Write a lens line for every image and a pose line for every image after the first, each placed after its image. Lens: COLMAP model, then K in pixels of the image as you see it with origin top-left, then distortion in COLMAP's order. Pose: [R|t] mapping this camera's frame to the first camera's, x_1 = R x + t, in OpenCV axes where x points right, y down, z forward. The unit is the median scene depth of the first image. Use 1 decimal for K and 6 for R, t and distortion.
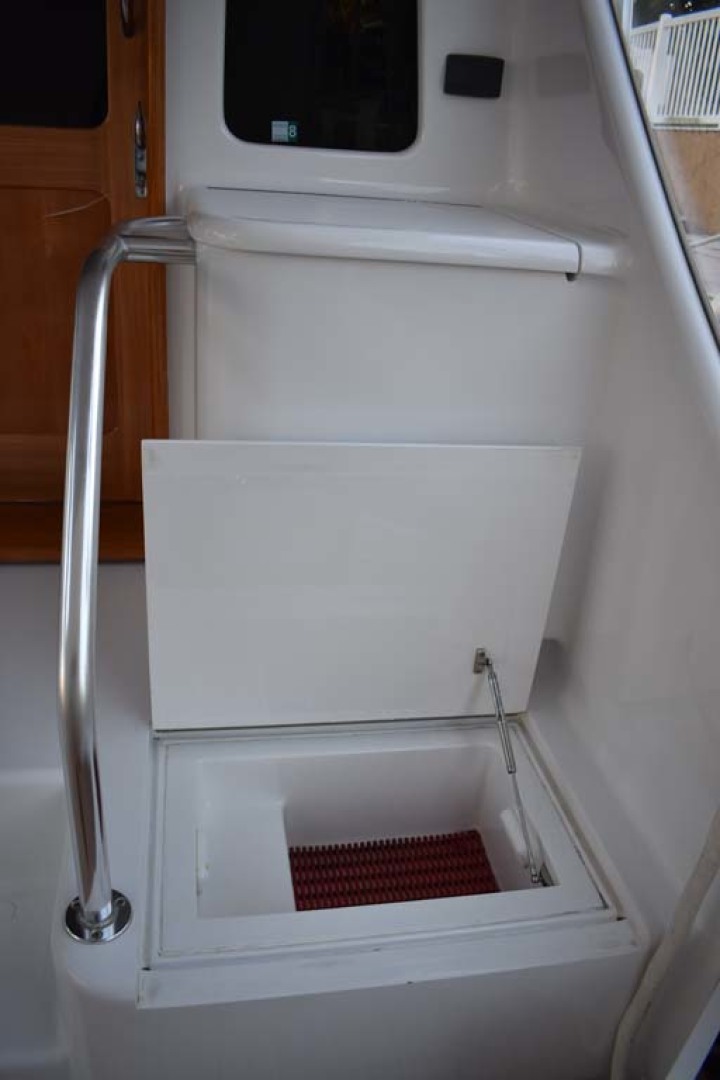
lens RADIAL K [[847.0, 0, 360.0], [0, 847.0, 540.0], [0, 0, 1]] dist [-0.041746, 0.000414]
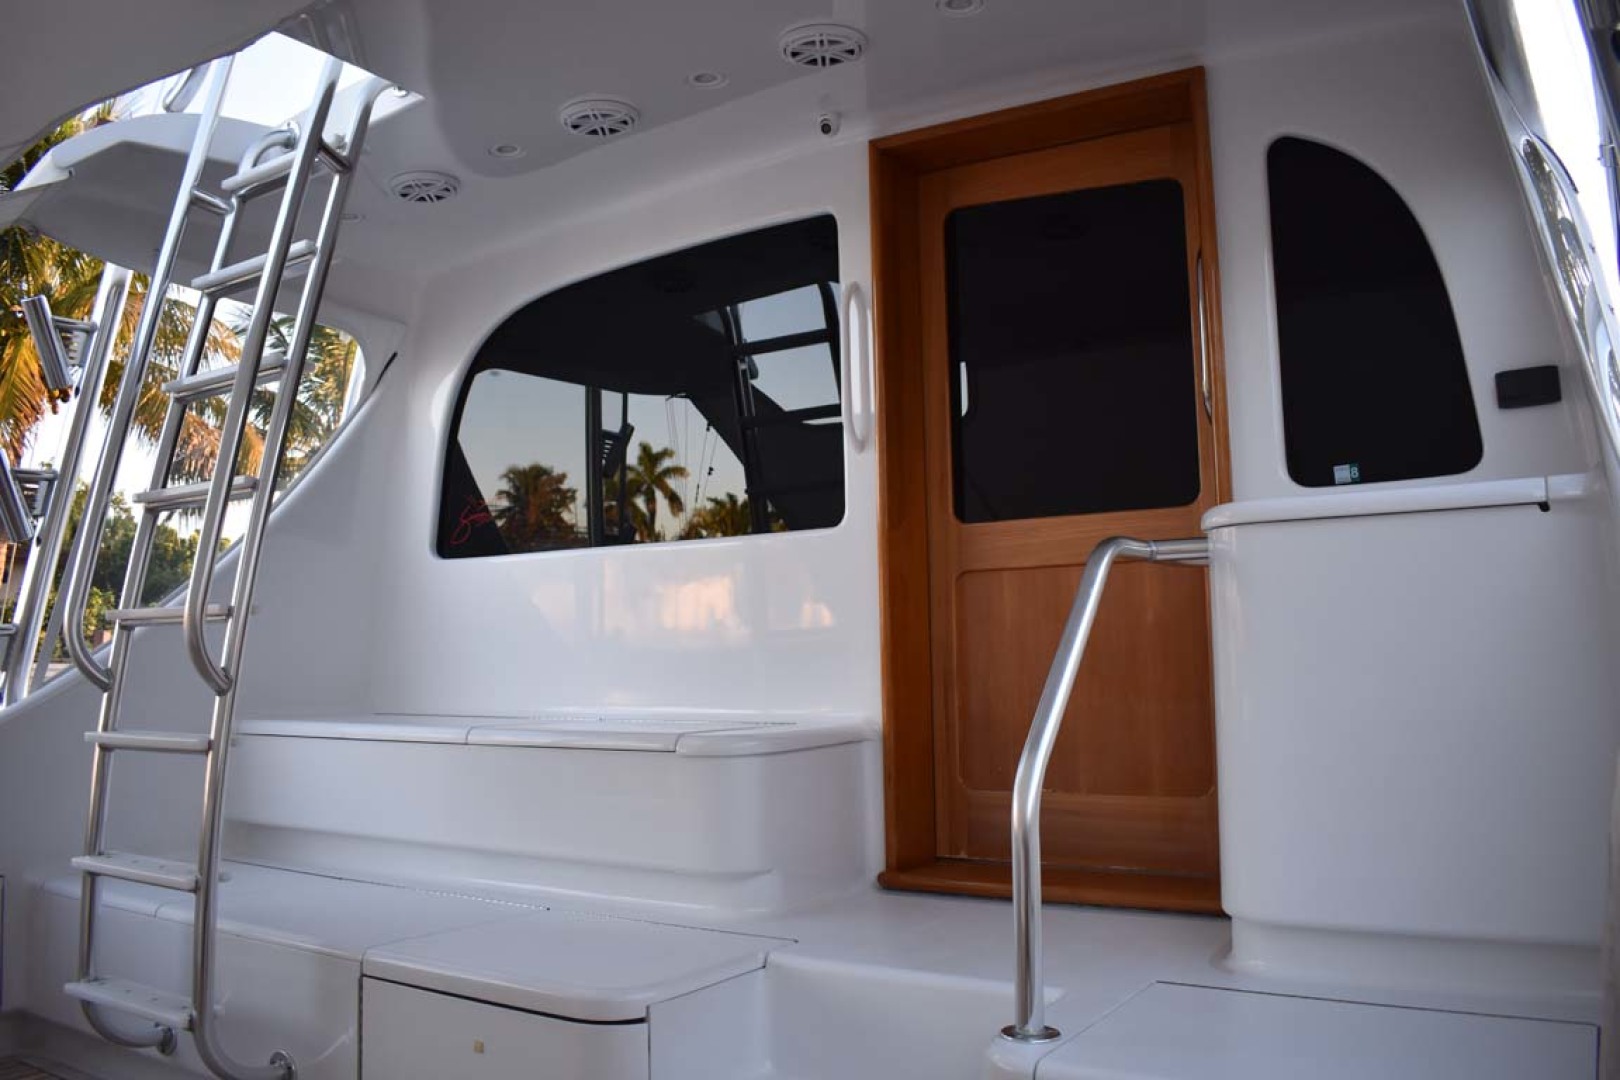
lens RADIAL K [[1270.5, 0, 810.0], [0, 1270.5, 540.0], [0, 0, 1]] dist [-0.041746, 0.000414]
pose [[0.718286, -0.157937, -0.677584, 0.498530], [-0.248043, 0.851770, -0.461480, 0.502407], [0.650030, 0.499544, 0.572639, -0.330244]]
